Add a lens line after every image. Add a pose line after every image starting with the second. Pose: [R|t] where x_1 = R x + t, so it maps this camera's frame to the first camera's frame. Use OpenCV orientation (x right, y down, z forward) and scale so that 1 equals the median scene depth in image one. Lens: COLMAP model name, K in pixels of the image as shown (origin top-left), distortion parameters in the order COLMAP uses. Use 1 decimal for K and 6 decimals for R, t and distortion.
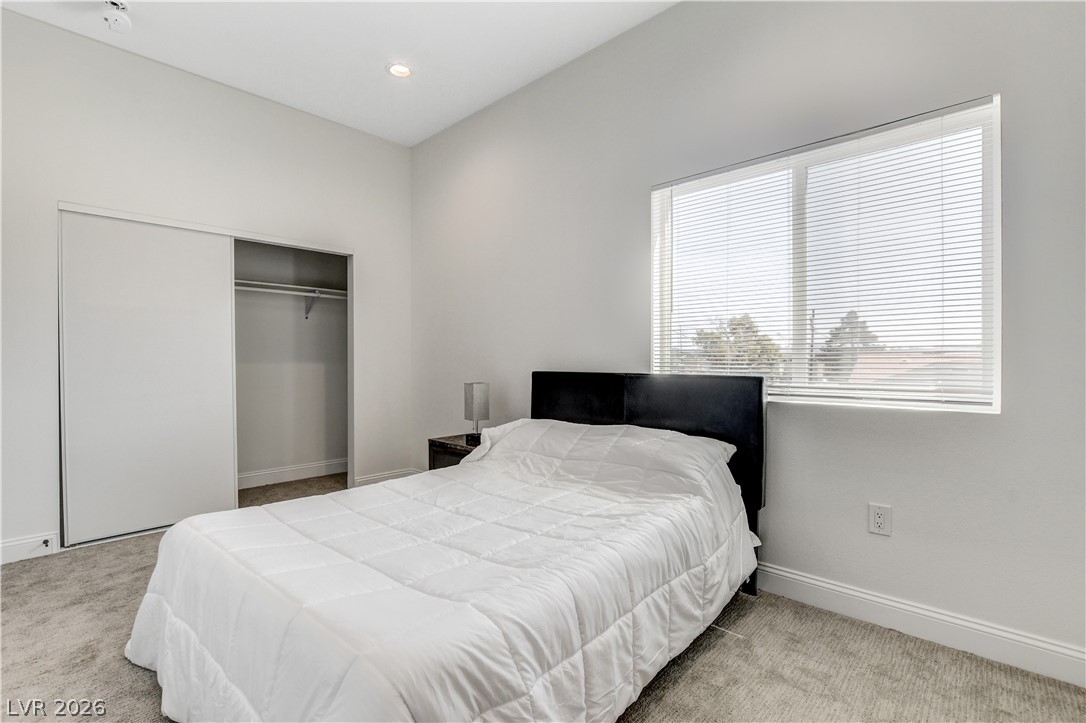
lens RADIAL K [[493.8, 0, 548.4], [0, 493.8, 359.5], [0, 0, 1]] dist [-0.021508, 0.003550]
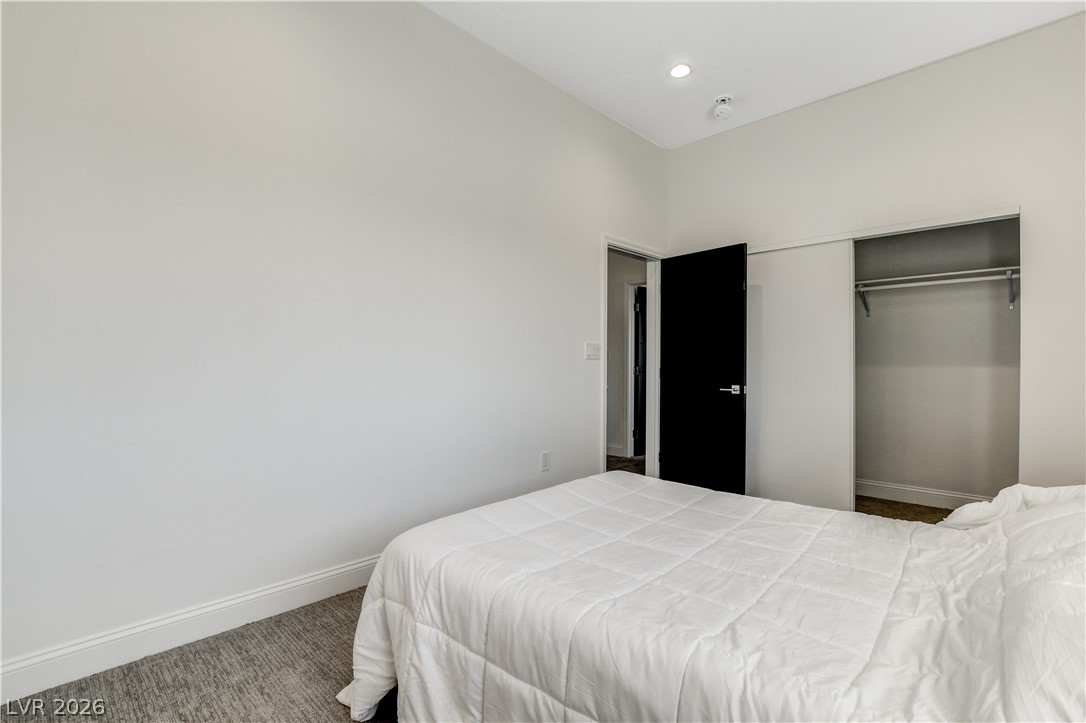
lens RADIAL K [[493.8, 0, 548.2], [0, 493.8, 363.5], [0, 0, 1]] dist [-0.021508, 0.003550]
pose [[-0.016986, 0.001397, -0.999855, 0.607613], [-0.000262, 0.999999, 0.001402, 0.002225], [0.999856, 0.000286, -0.016986, 0.670701]]
